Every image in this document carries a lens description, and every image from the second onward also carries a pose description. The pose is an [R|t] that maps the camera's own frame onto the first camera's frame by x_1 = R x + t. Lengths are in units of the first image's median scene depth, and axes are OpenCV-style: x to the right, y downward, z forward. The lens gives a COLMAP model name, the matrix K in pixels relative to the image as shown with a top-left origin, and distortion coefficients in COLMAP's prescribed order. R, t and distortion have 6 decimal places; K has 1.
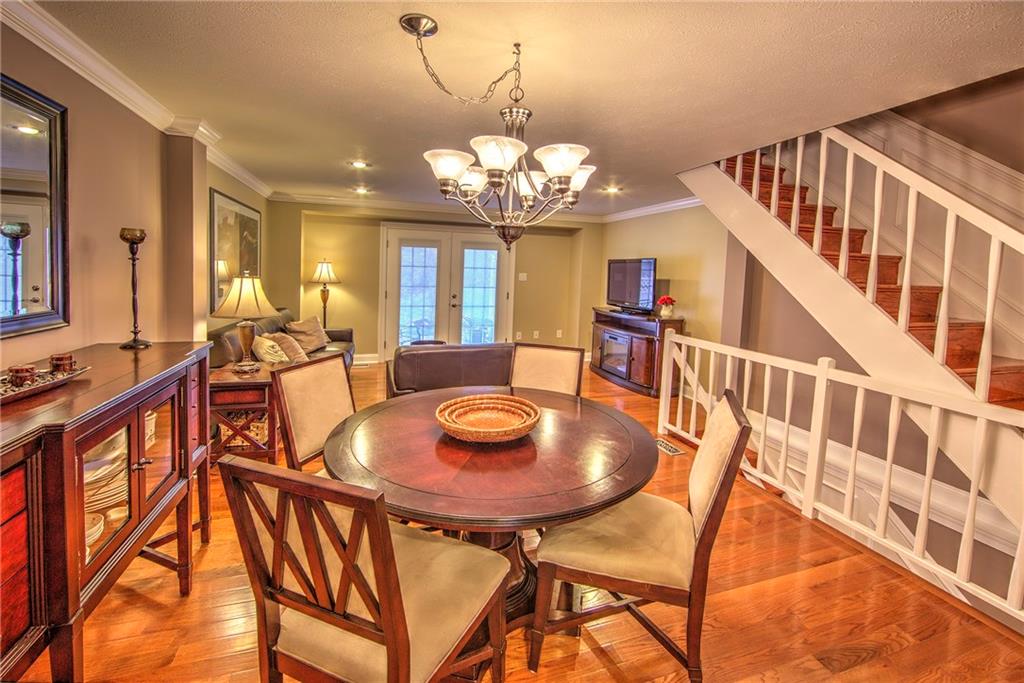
lens RADIAL K [[418.2, 0, 507.3], [0, 418.2, 337.4], [0, 0, 1]] dist [-0.000634, -0.000014]
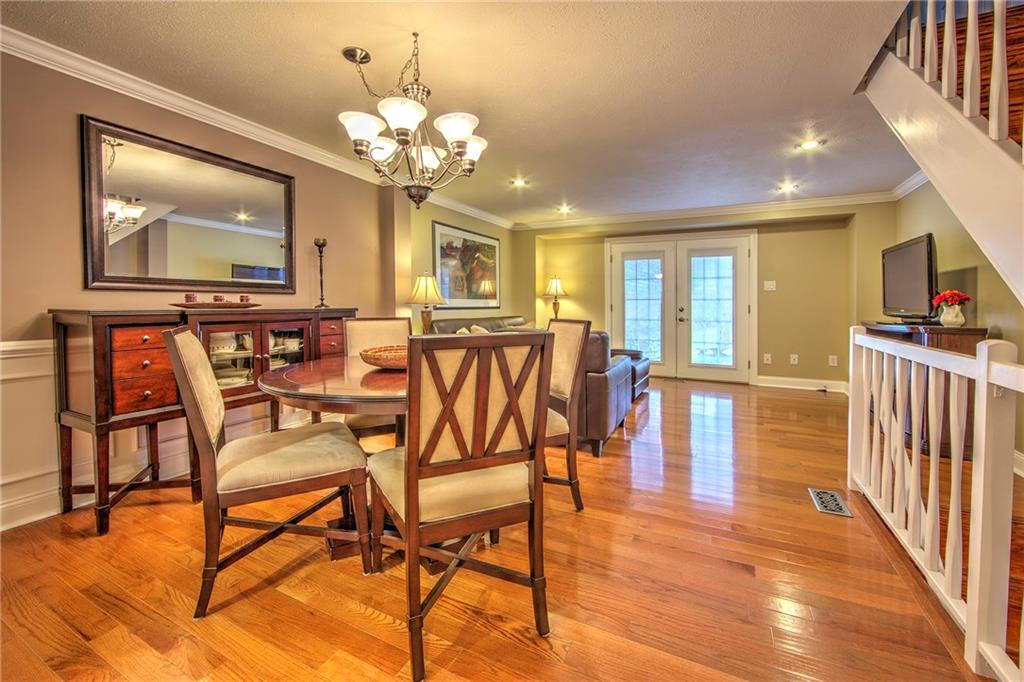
lens RADIAL K [[415.0, 0, 509.3], [0, 415.0, 315.0], [0, 0, 1]] dist [0.000228, 0.000059]
pose [[0.714596, 0.002826, -0.699531, 0.263426], [-0.101330, 0.989863, -0.099513, 0.045476], [0.692159, 0.141995, 0.707639, 0.116064]]
